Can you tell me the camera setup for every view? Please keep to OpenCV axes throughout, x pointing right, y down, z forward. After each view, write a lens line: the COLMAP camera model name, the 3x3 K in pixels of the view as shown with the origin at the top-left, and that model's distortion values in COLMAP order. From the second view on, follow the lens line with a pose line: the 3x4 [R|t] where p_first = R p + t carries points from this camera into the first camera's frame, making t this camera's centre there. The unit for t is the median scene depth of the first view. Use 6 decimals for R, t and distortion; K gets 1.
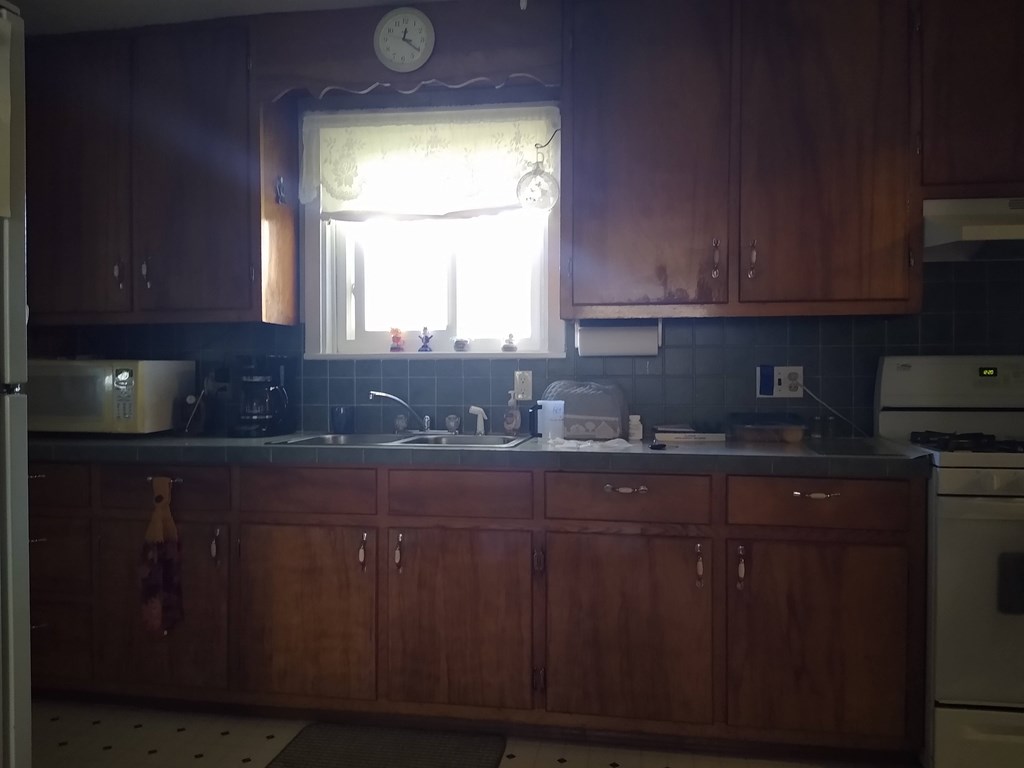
lens RADIAL K [[812.3, 0, 512.0], [0, 812.3, 384.0], [0, 0, 1]] dist [0.010093, -0.007764]
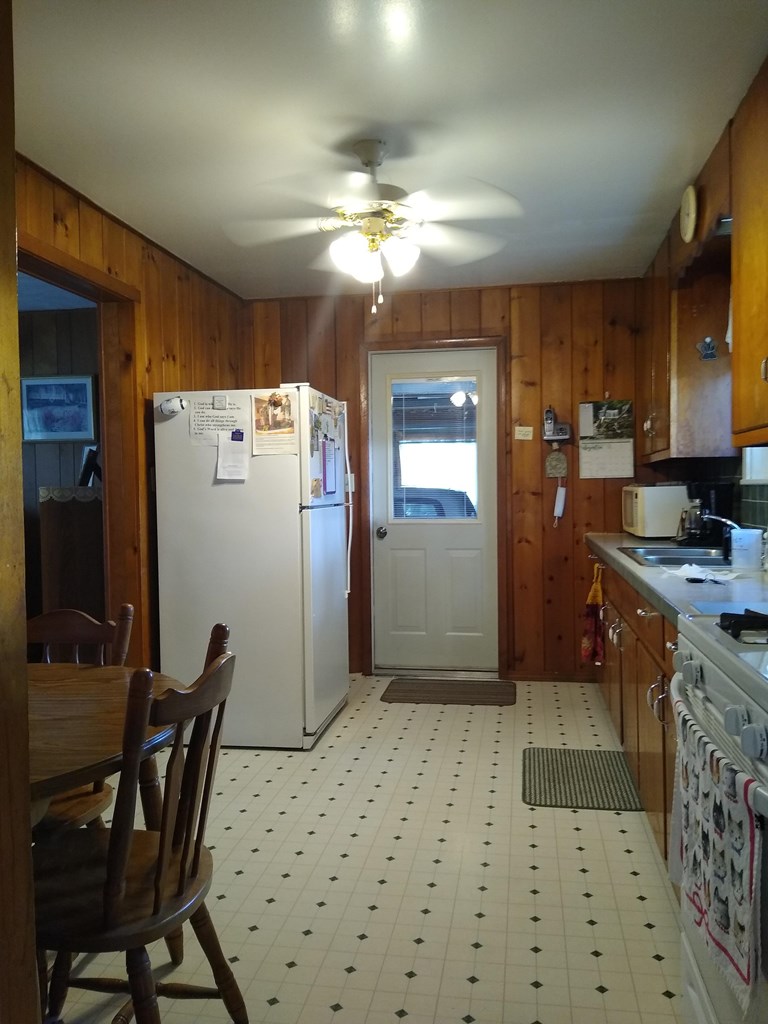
lens RADIAL K [[812.3, 0, 384.0], [0, 812.3, 512.0], [0, 0, 1]] dist [0.010093, -0.007764]
pose [[-0.005128, 0.041751, -0.999115, 0.995080], [0.001308, 0.999127, 0.041744, -0.043890], [0.999986, -0.001093, -0.005178, 0.531023]]
